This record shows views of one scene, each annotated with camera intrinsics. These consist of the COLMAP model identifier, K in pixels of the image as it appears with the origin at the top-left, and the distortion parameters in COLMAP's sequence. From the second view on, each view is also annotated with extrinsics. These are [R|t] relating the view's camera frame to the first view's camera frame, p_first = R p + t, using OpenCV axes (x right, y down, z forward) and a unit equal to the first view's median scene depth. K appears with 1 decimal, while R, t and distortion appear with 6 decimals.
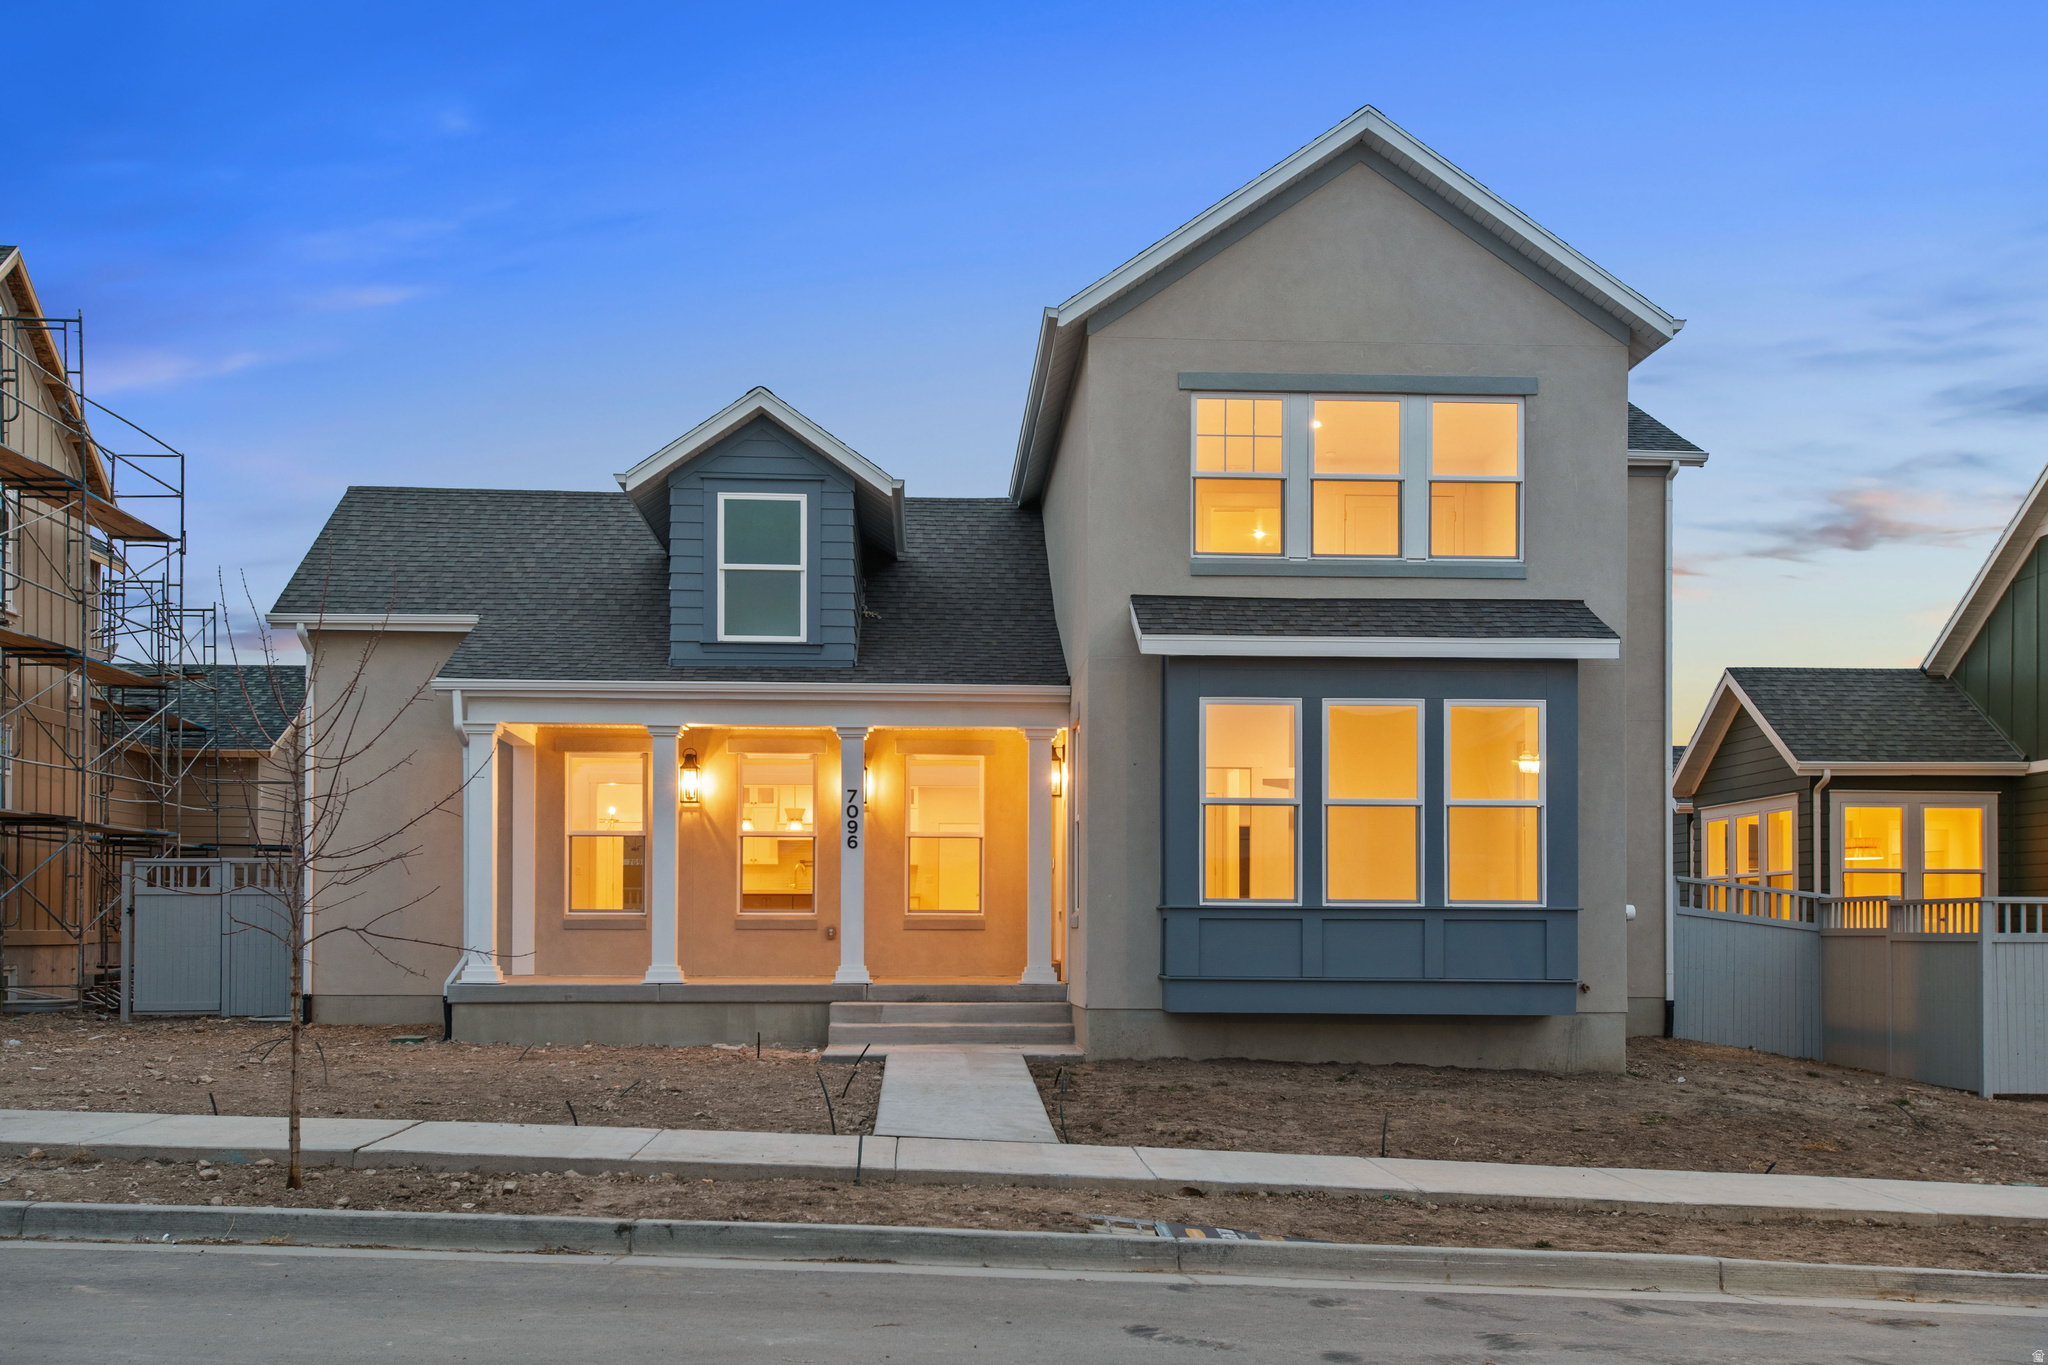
lens RADIAL K [[2043.9, 0, 1024.0], [0, 2043.9, 682.5], [0, 0, 1]] dist [0.024384, -0.004494]
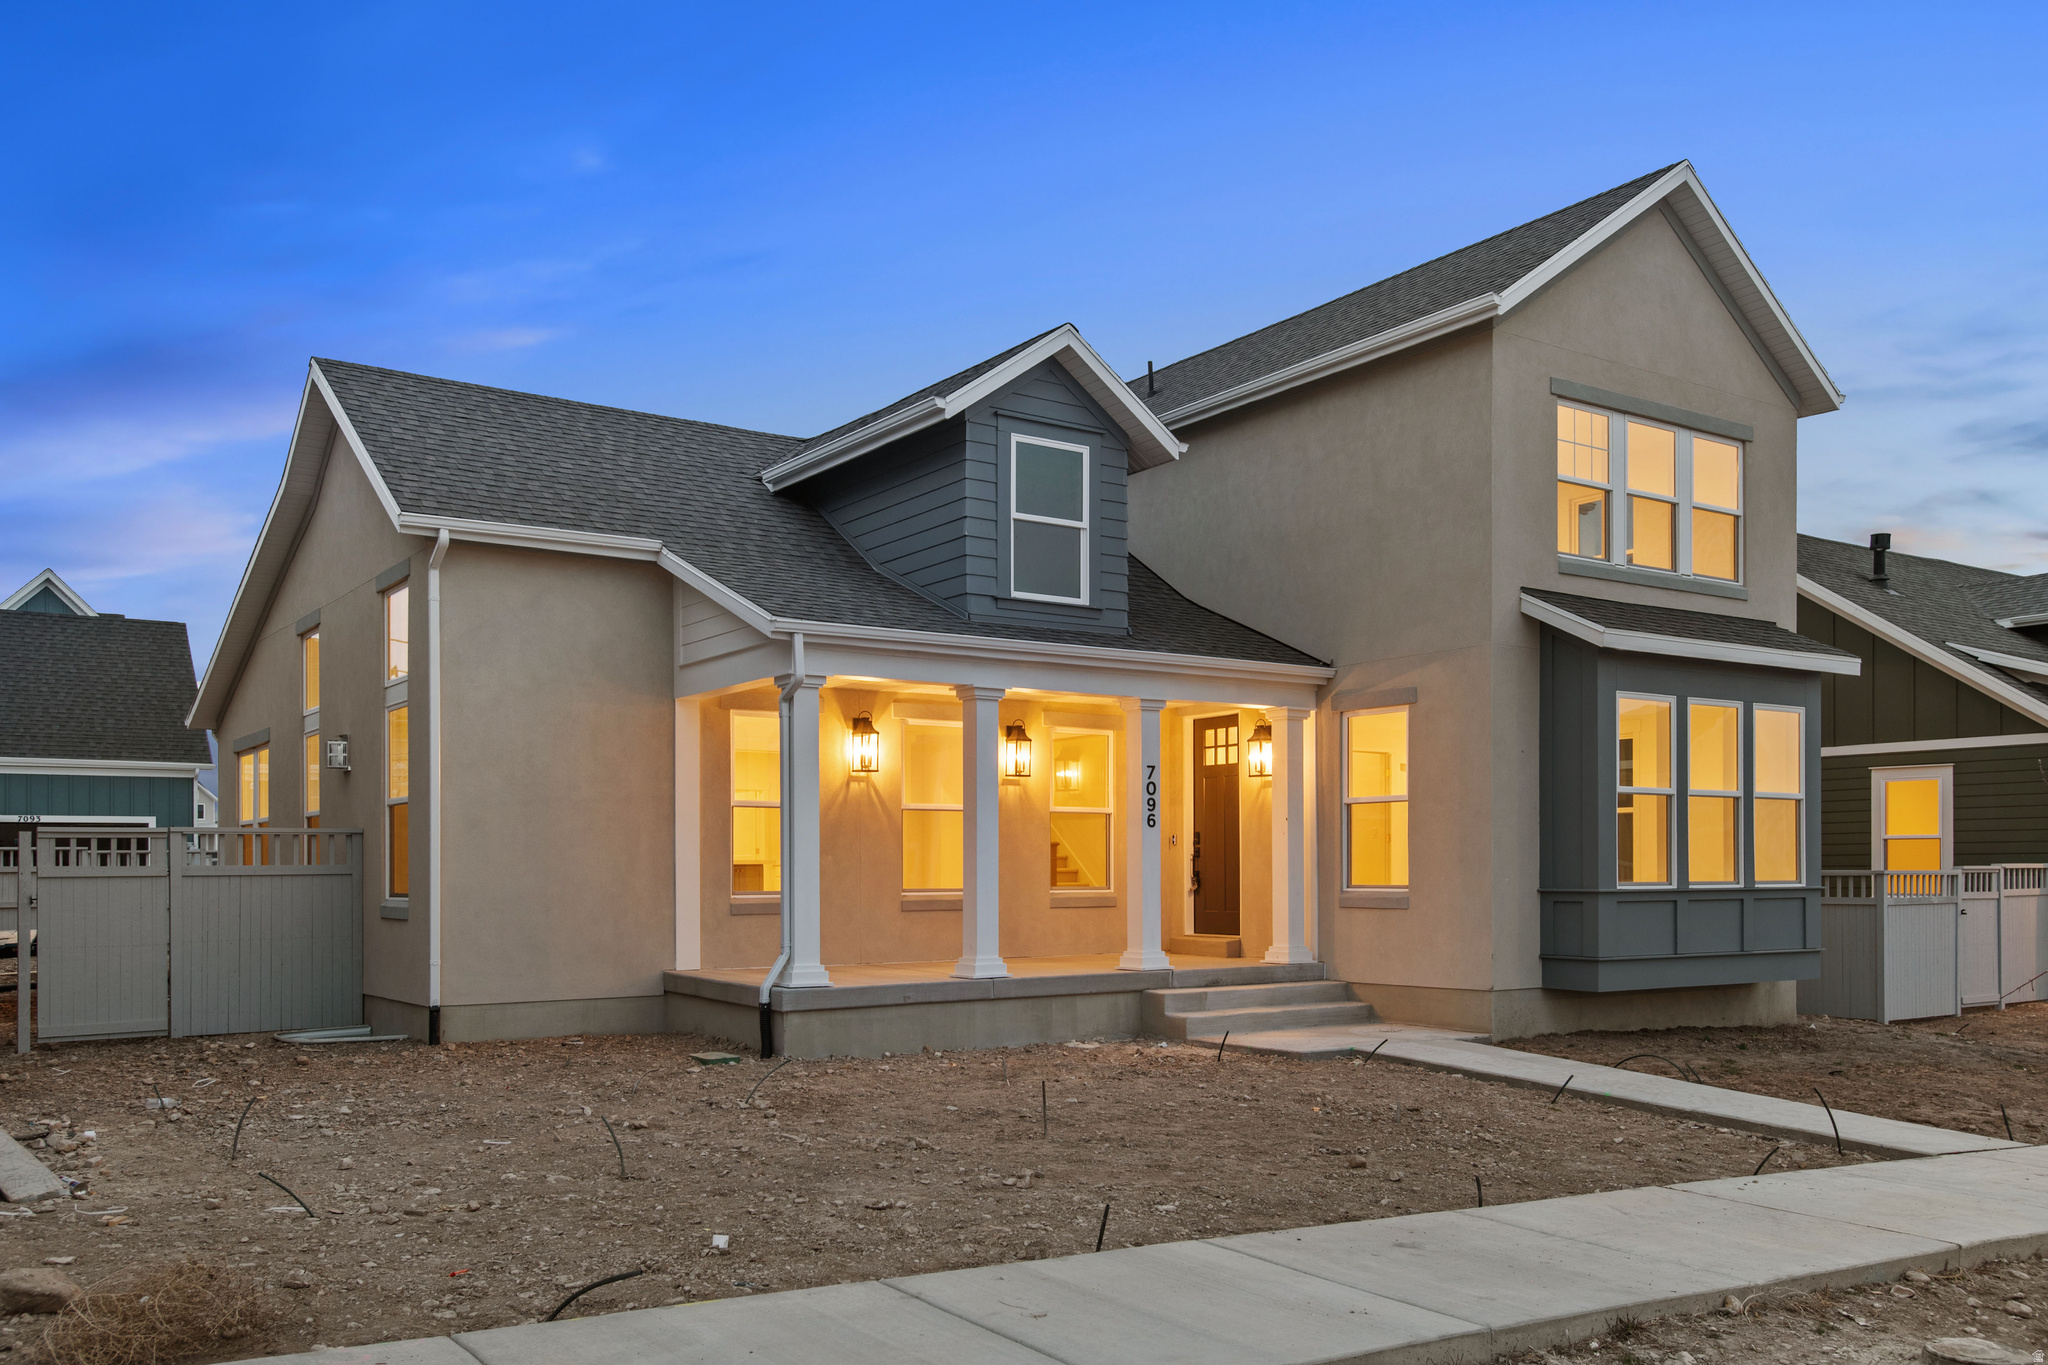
lens RADIAL K [[1691.6, 0, 1017.4], [0, 1691.6, 710.9], [0, 0, 1]] dist [0.037824, -0.001234]
pose [[0.844190, 0.042872, 0.534327, -0.567620], [-0.057405, 0.998295, 0.010595, 0.022906], [-0.532962, -0.039617, 0.845211, 0.378068]]
